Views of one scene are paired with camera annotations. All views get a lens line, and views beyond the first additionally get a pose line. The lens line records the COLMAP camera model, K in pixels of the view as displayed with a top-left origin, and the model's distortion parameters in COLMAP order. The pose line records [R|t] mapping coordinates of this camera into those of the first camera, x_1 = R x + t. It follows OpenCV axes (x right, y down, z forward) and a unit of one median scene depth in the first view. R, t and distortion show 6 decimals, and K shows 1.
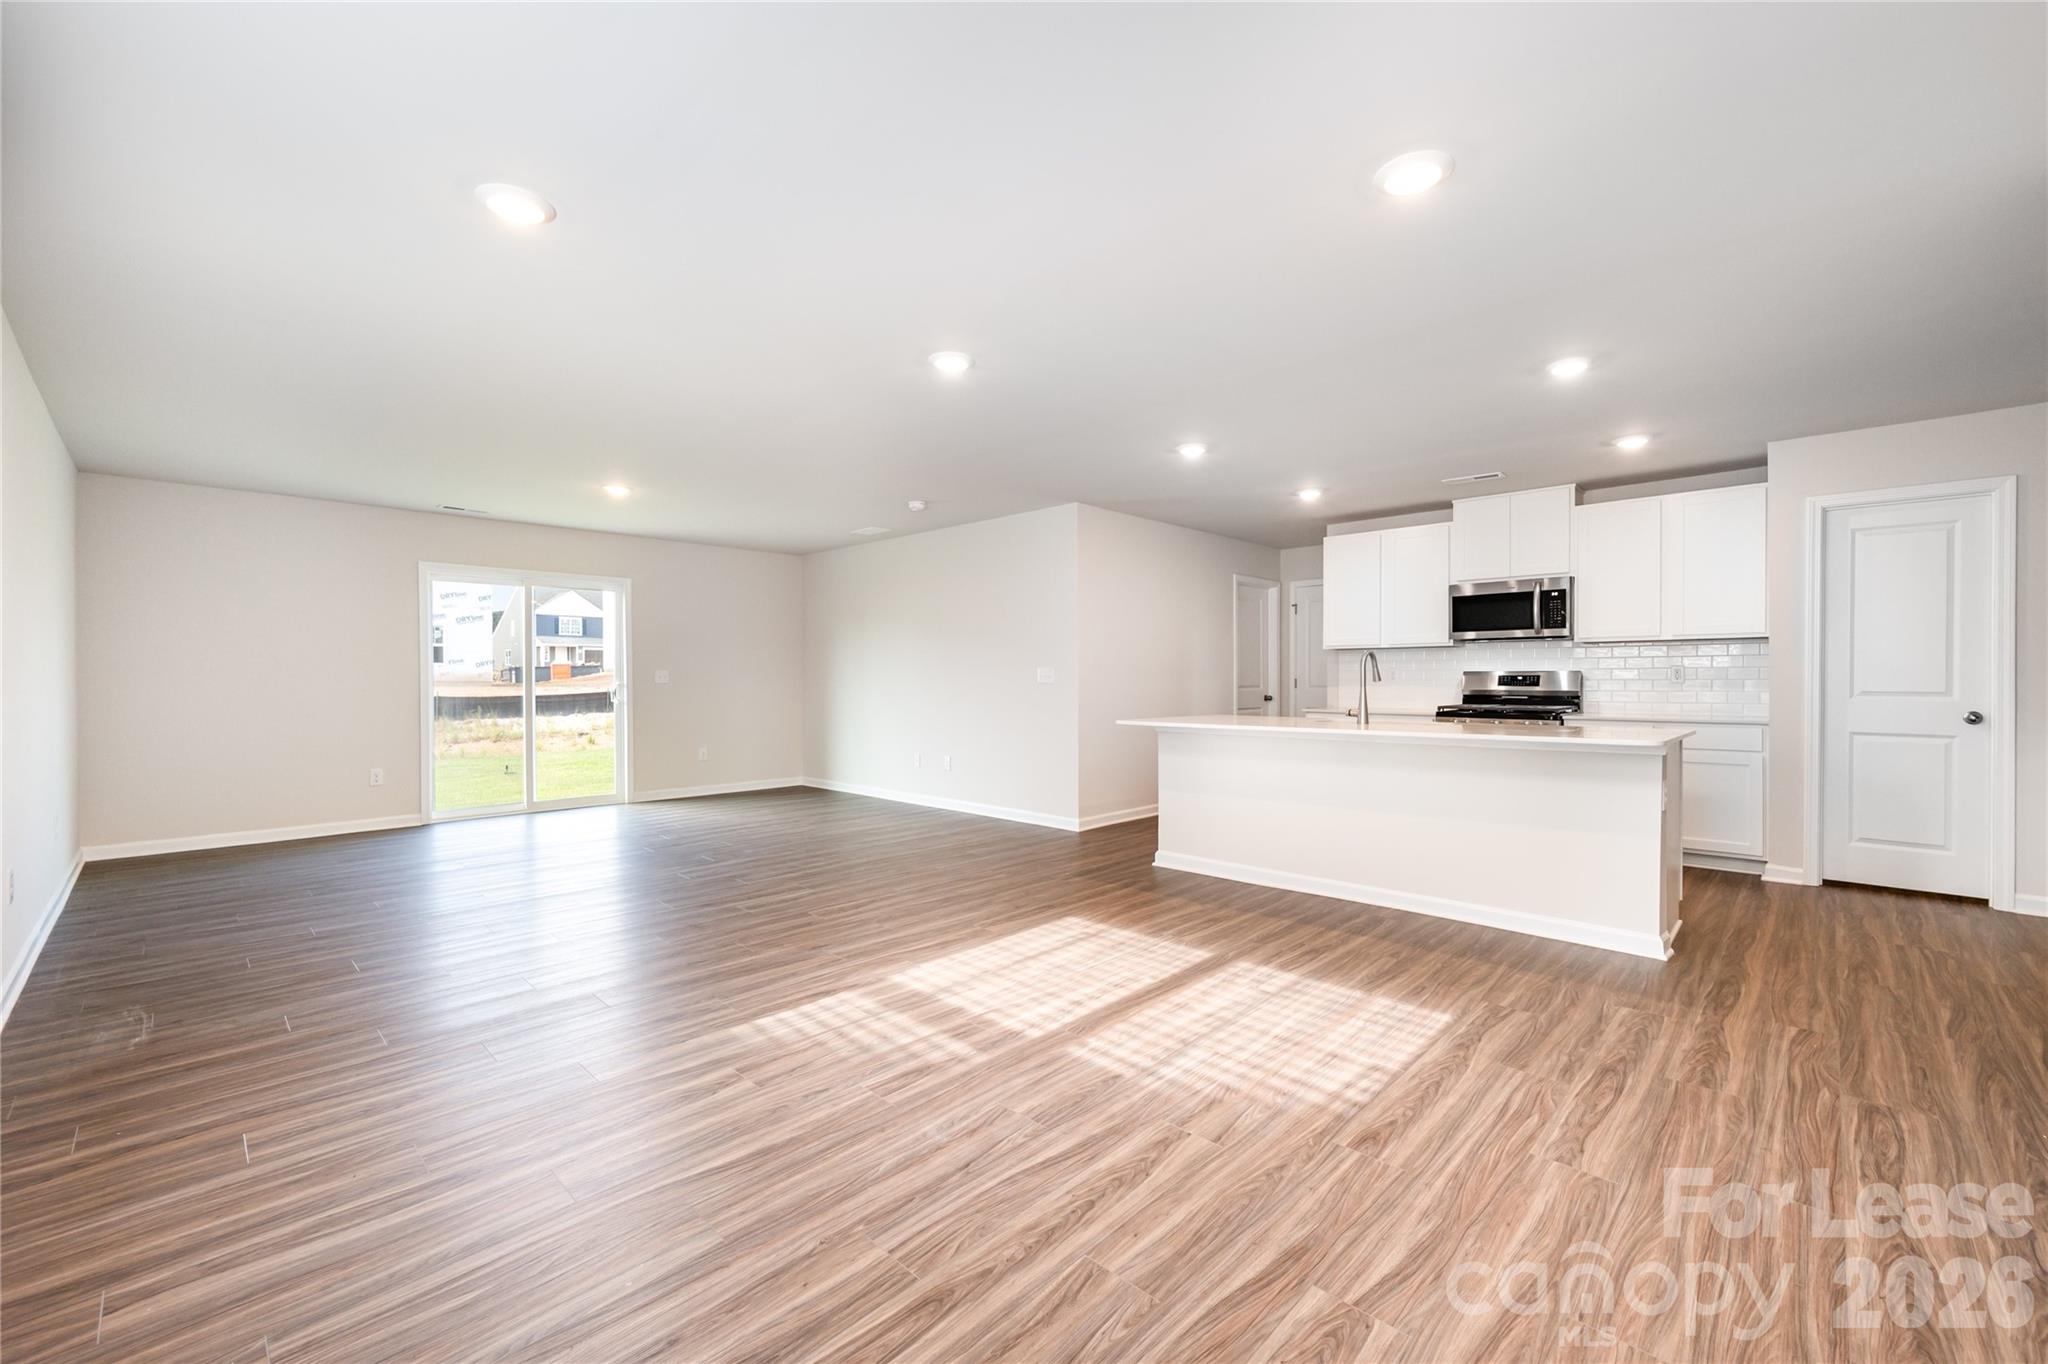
lens RADIAL K [[817.8, 0, 1029.6], [0, 817.8, 683.8], [0, 0, 1]] dist [0.001890, 0.000282]
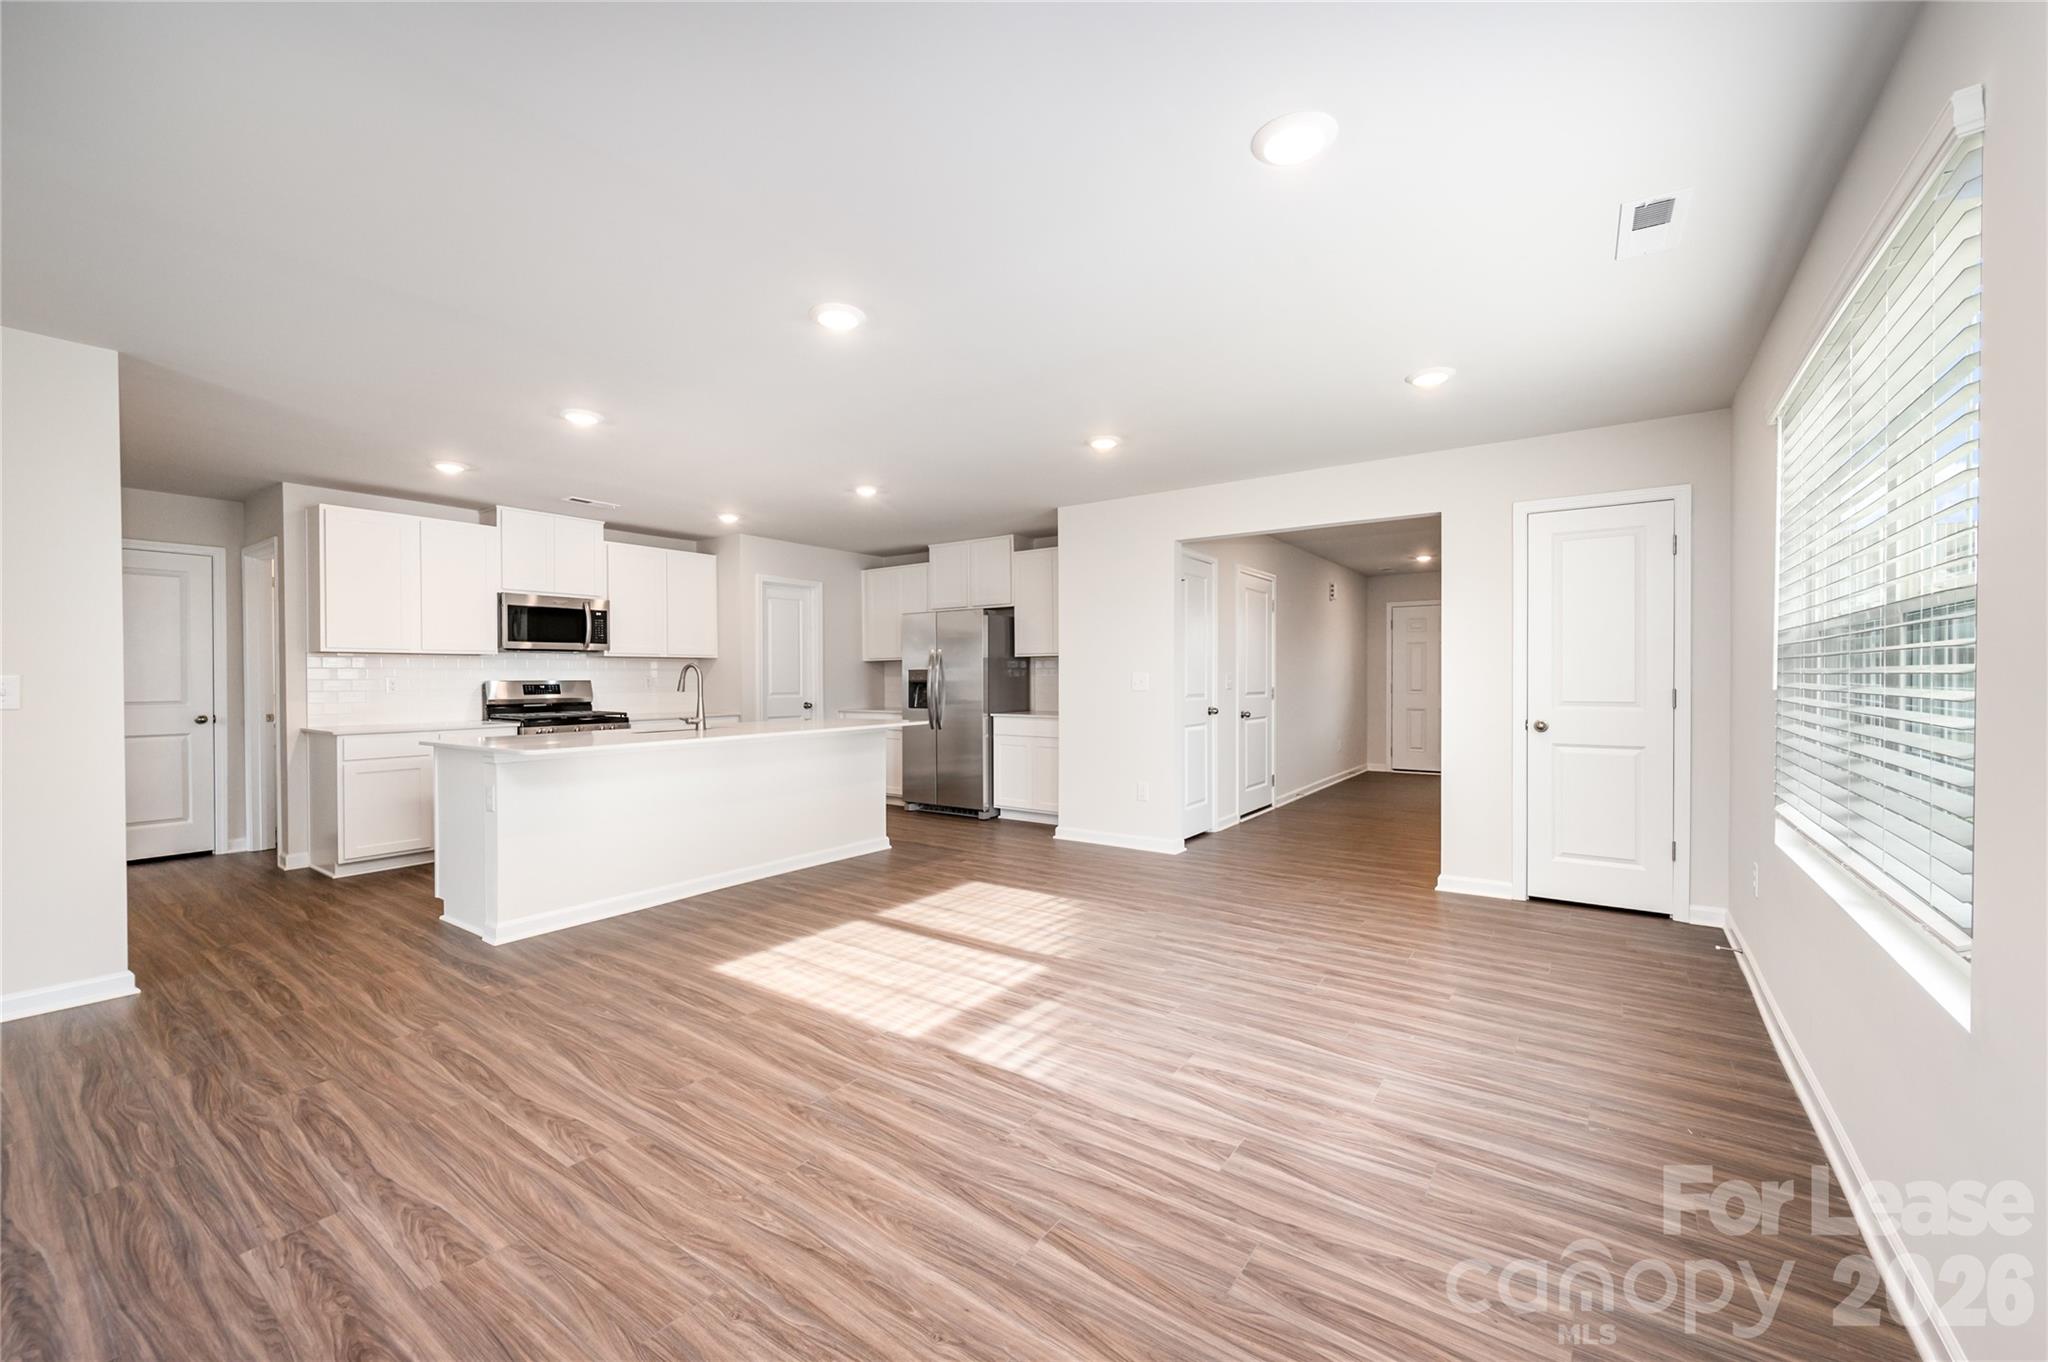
lens RADIAL K [[817.8, 0, 1029.6], [0, 817.8, 682.8], [0, 0, 1]] dist [0.001890, 0.000282]
pose [[-0.144918, -0.003231, 0.989438, -0.816731], [0.012866, 0.999904, 0.005149, -0.015018], [-0.989360, 0.013476, -0.144863, 0.800269]]
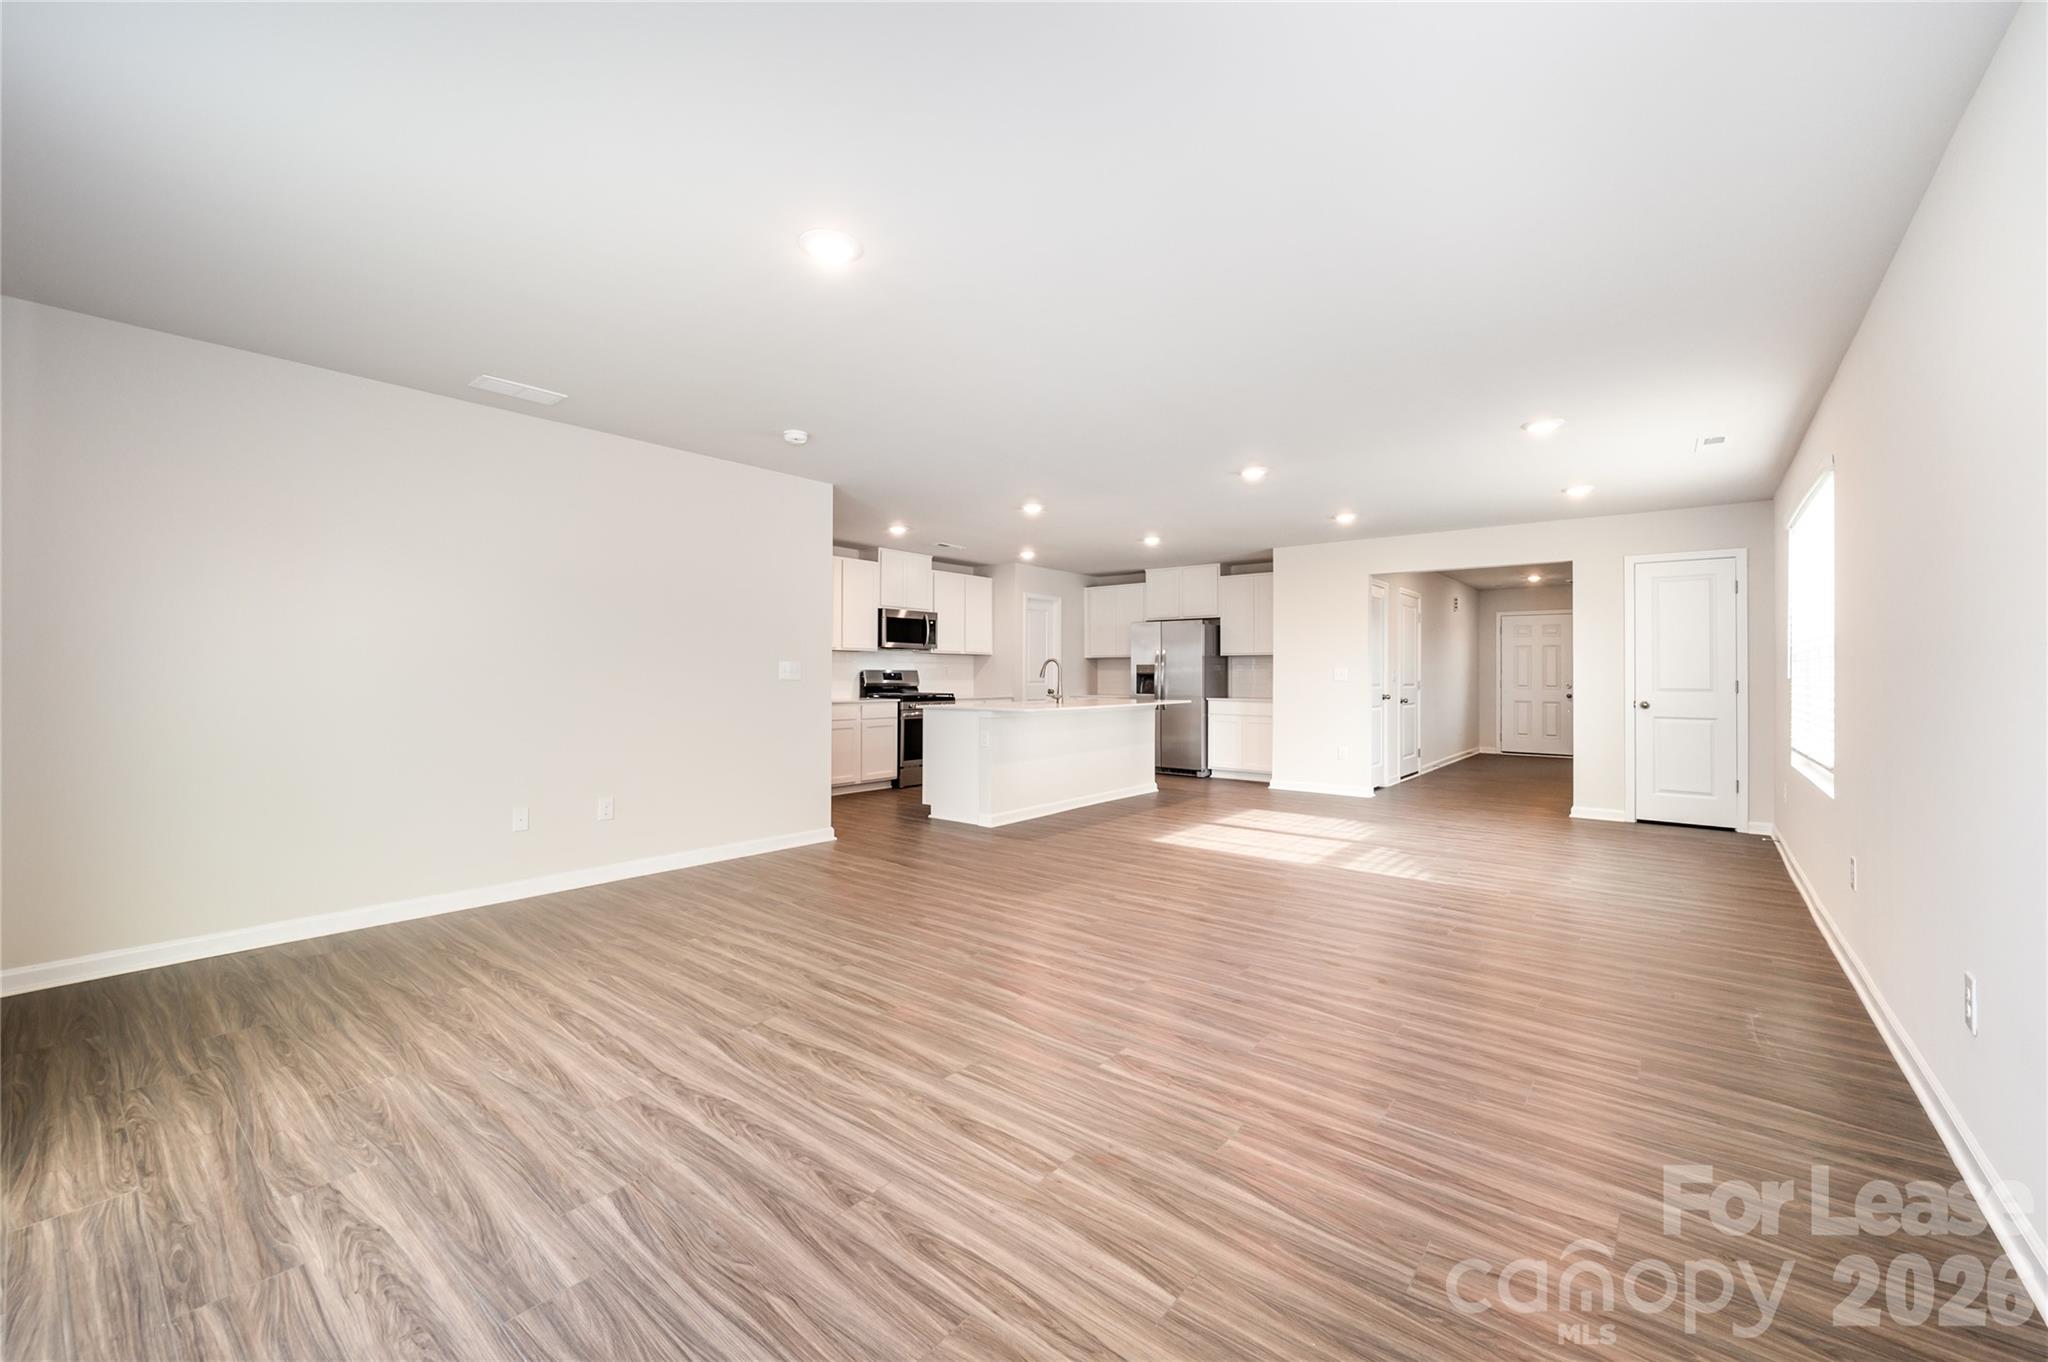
lens RADIAL K [[820.9, 0, 1025.7], [0, 820.9, 664.5], [0, 0, 1]] dist [-0.000864, 0.000015]
pose [[-0.083011, 0.015018, 0.996435, -1.364219], [0.003450, 0.999885, -0.014783, -0.004462], [-0.996543, 0.002211, -0.083053, 1.333418]]
